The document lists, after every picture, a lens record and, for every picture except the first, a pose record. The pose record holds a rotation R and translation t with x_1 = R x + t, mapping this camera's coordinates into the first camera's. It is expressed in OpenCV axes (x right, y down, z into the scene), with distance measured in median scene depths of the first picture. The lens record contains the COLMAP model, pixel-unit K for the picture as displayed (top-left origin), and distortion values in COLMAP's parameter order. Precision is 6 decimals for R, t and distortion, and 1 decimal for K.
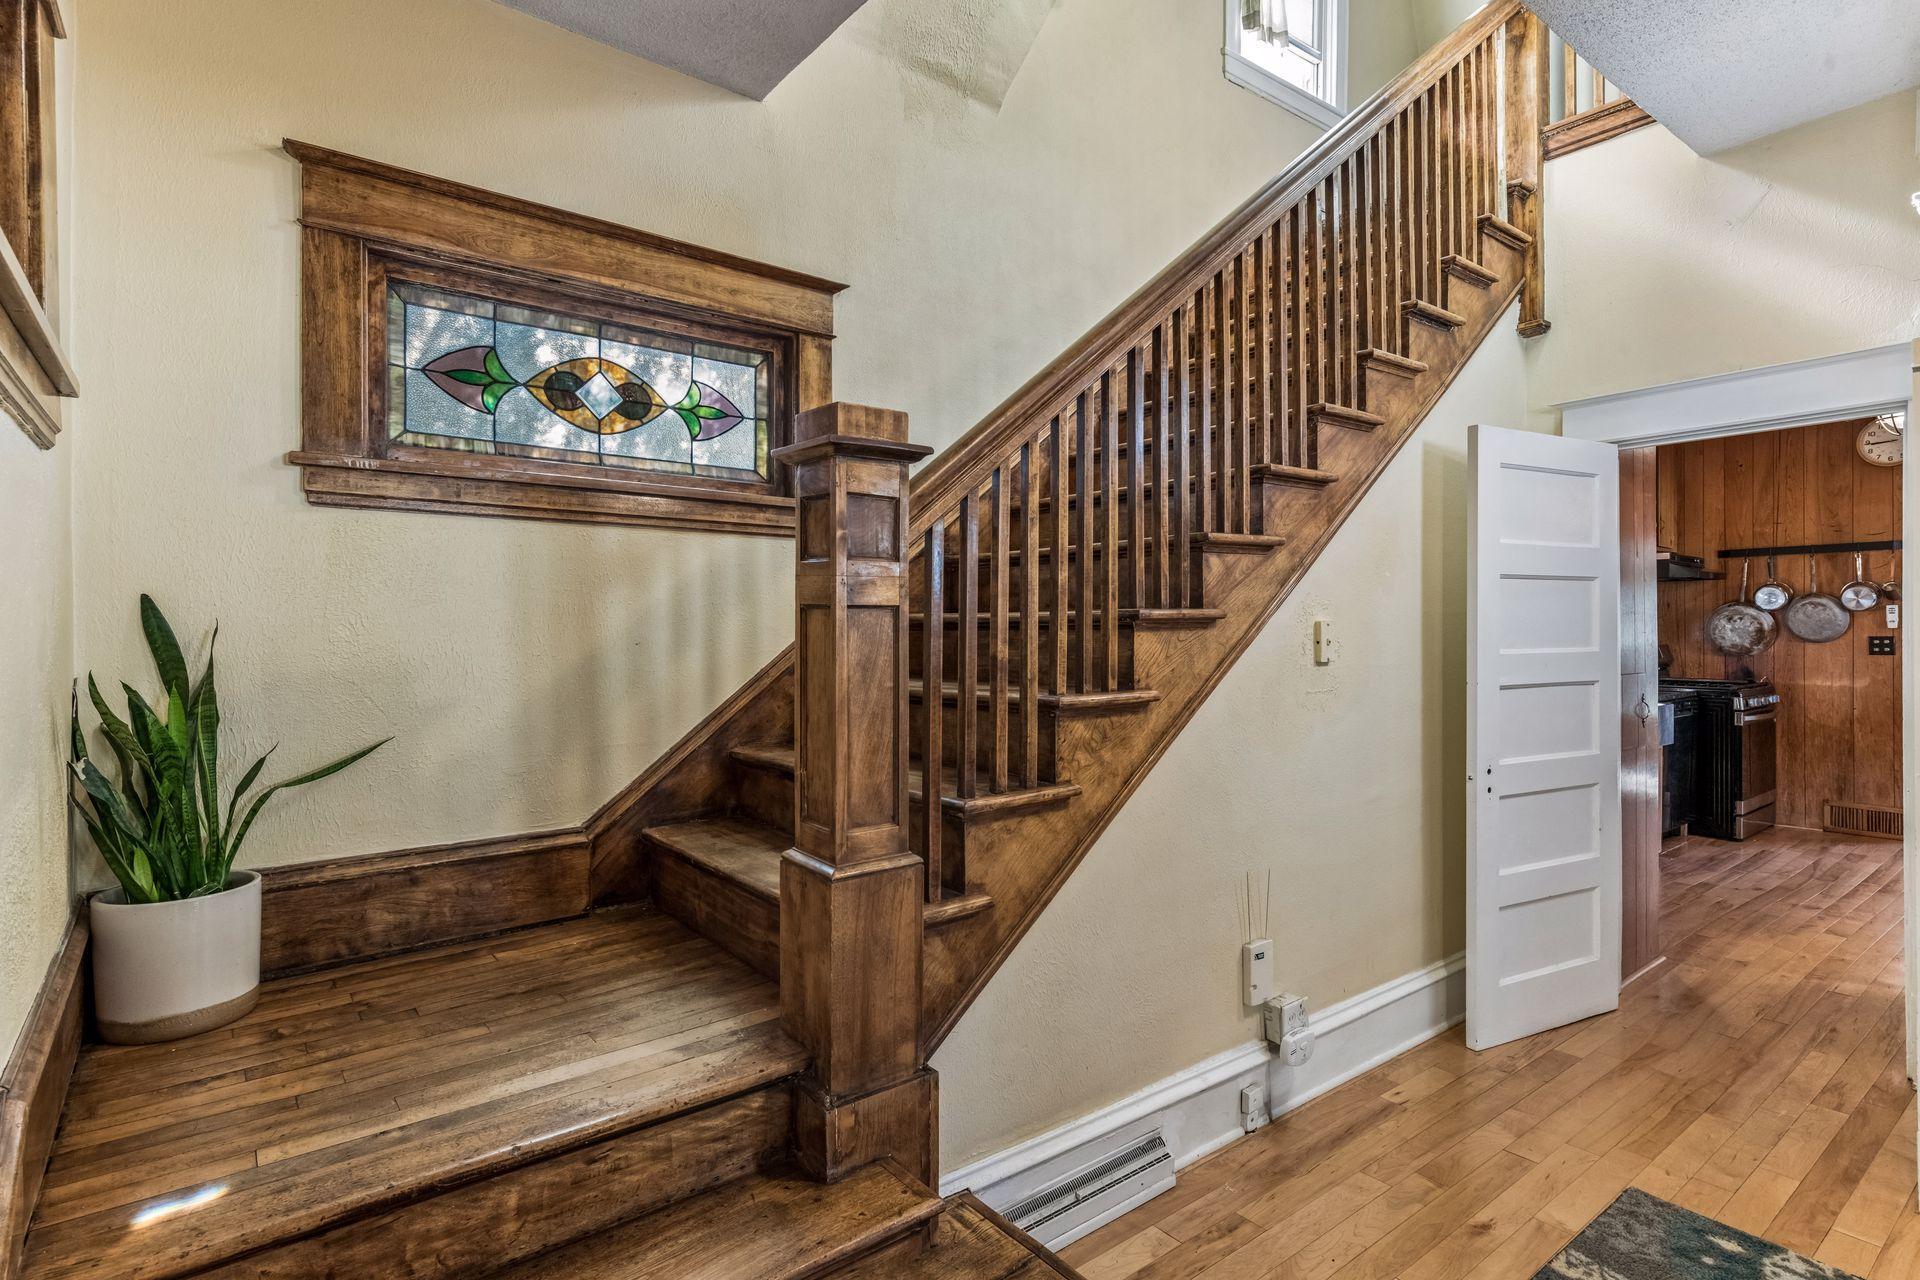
lens RADIAL K [[955.7, 0, 957.6], [0, 955.7, 628.4], [0, 0, 1]] dist [0.014166, -0.005434]
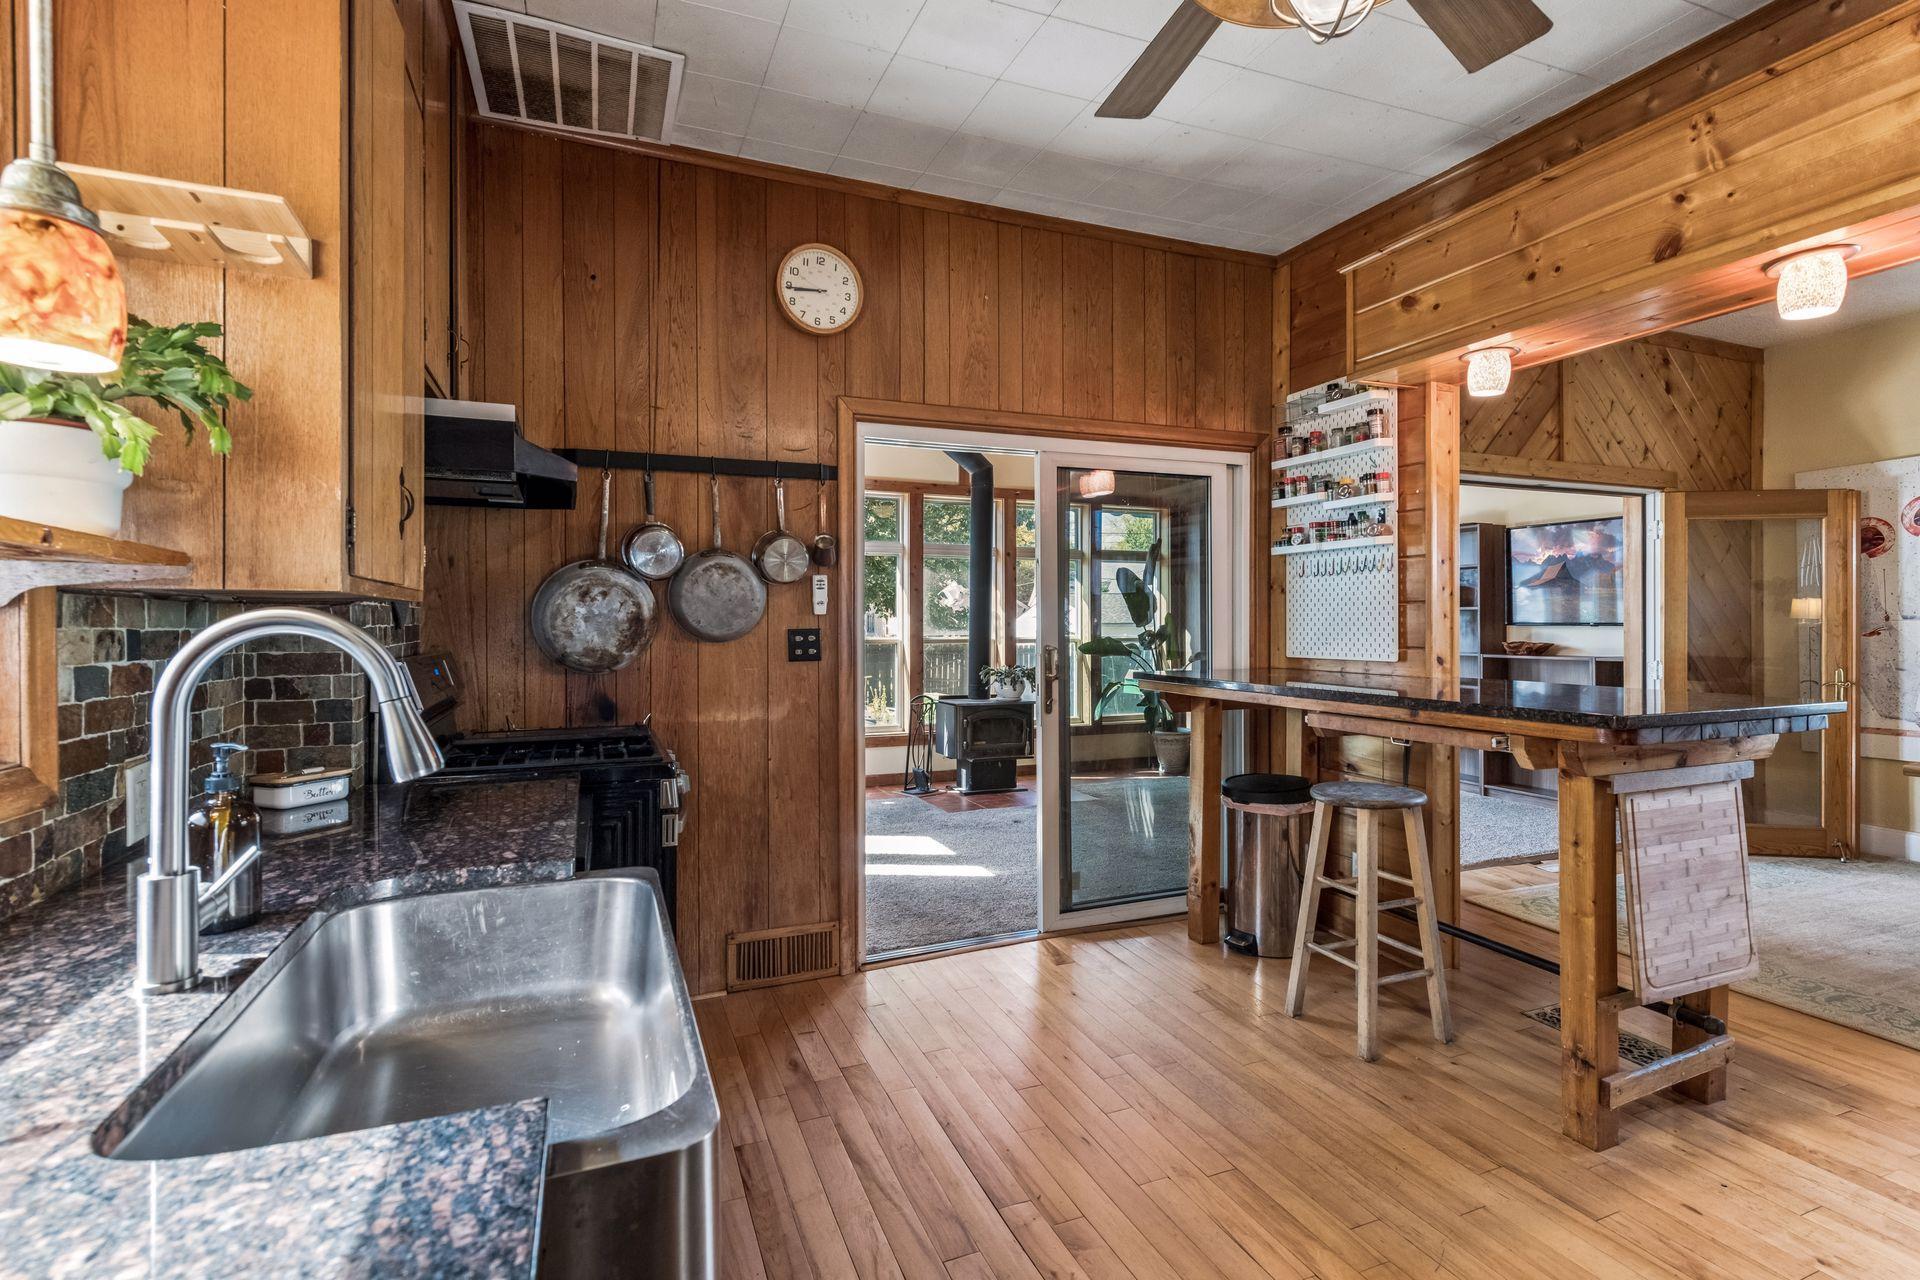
lens RADIAL K [[861.9, 0, 953.7], [0, 861.9, 620.0], [0, 0, 1]] dist [0.010940, -0.004726]
pose [[0.275517, 0.003597, 0.961289, 1.073401], [0.004056, 0.999980, -0.004904, 0.012724], [-0.961288, 0.005250, 0.275497, 1.696676]]
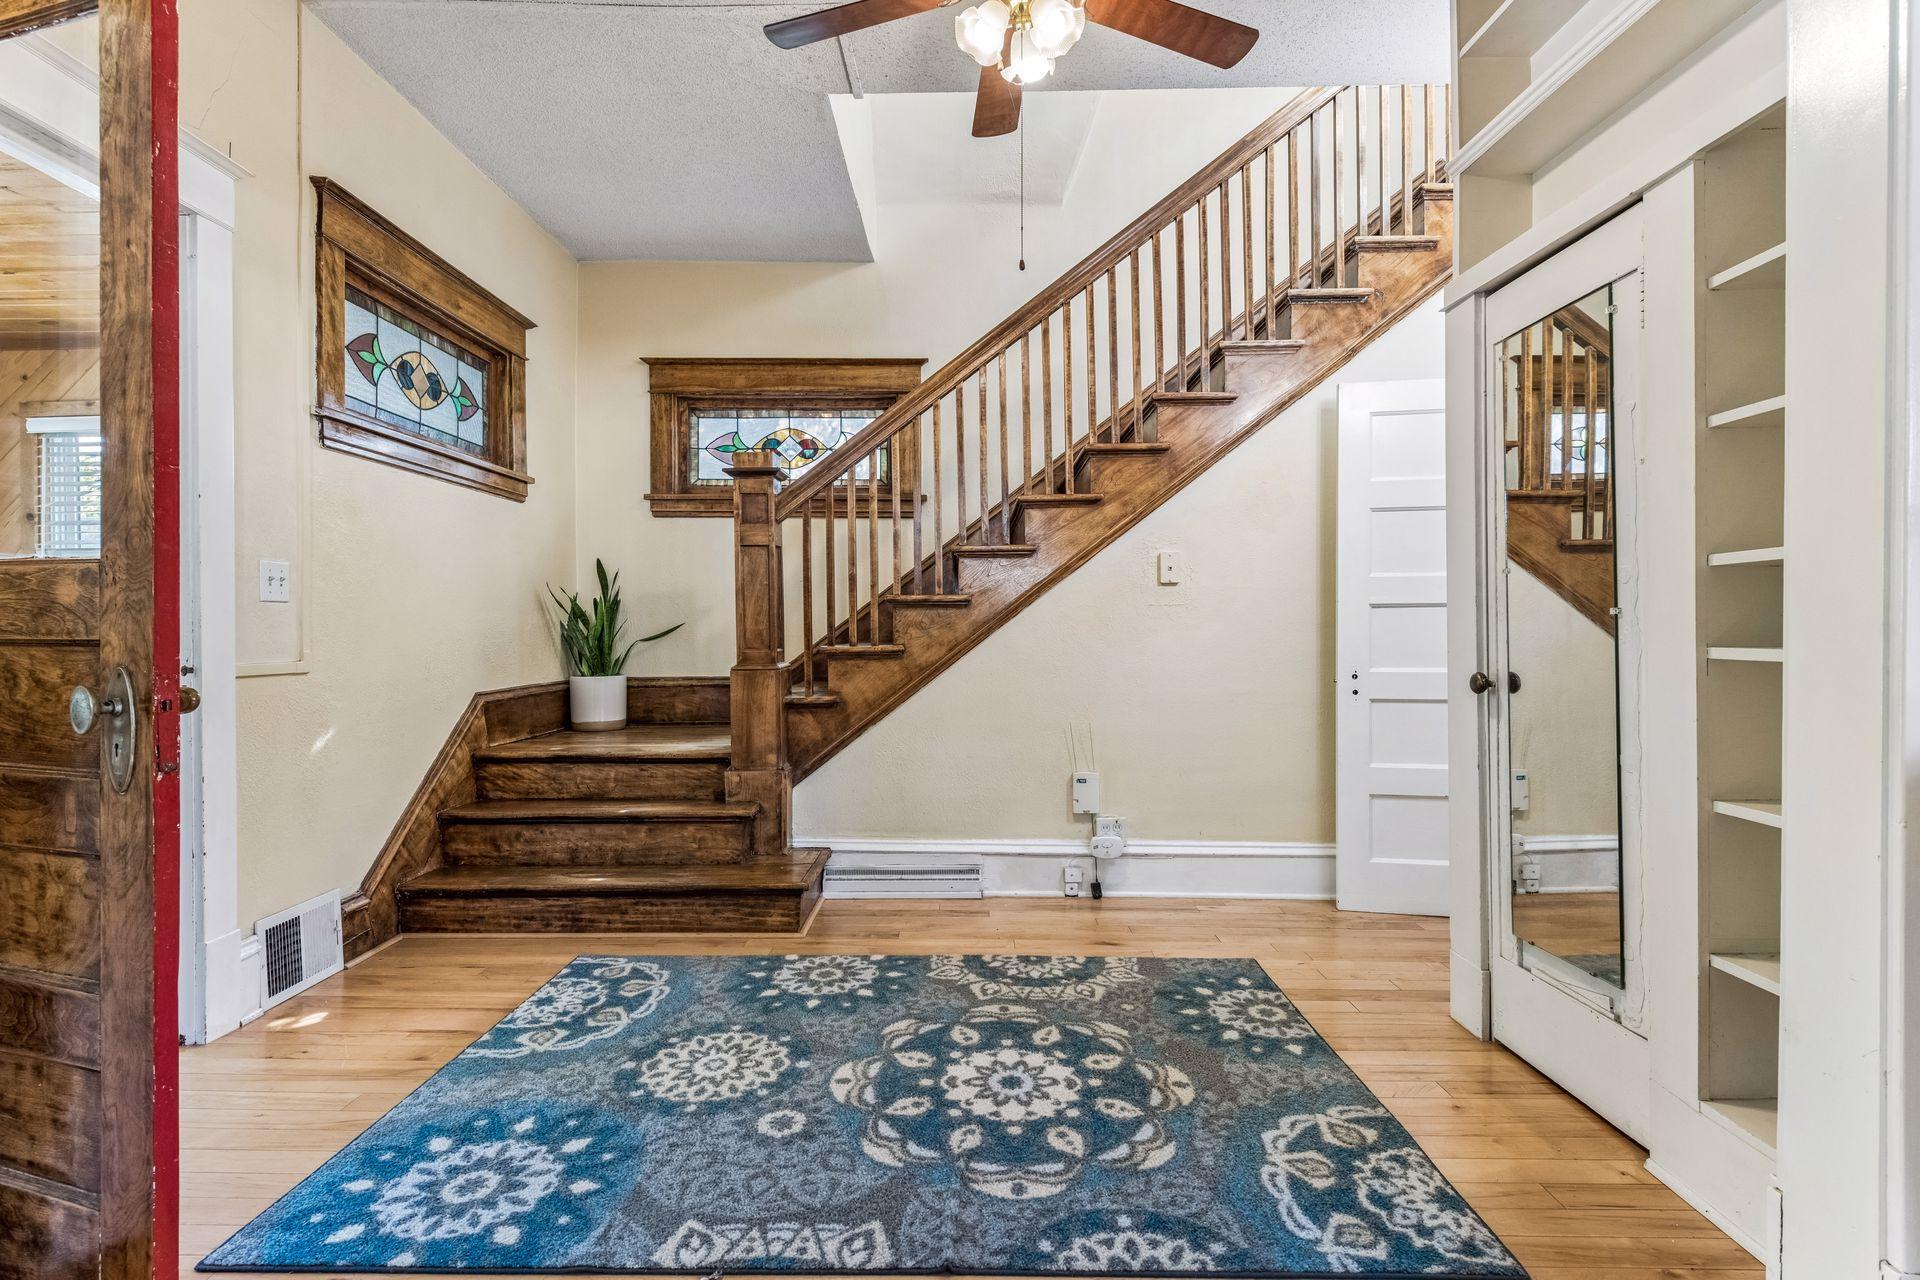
lens RADIAL K [[977.2, 0, 959.1], [0, 977.2, 635.5], [0, 0, 1]] dist [0.001946, -0.000759]
pose [[0.781619, 0.006539, -0.623722, 1.022064], [-0.002005, 0.999966, 0.007970, 0.099591], [0.623753, -0.004979, 0.781605, -0.265779]]
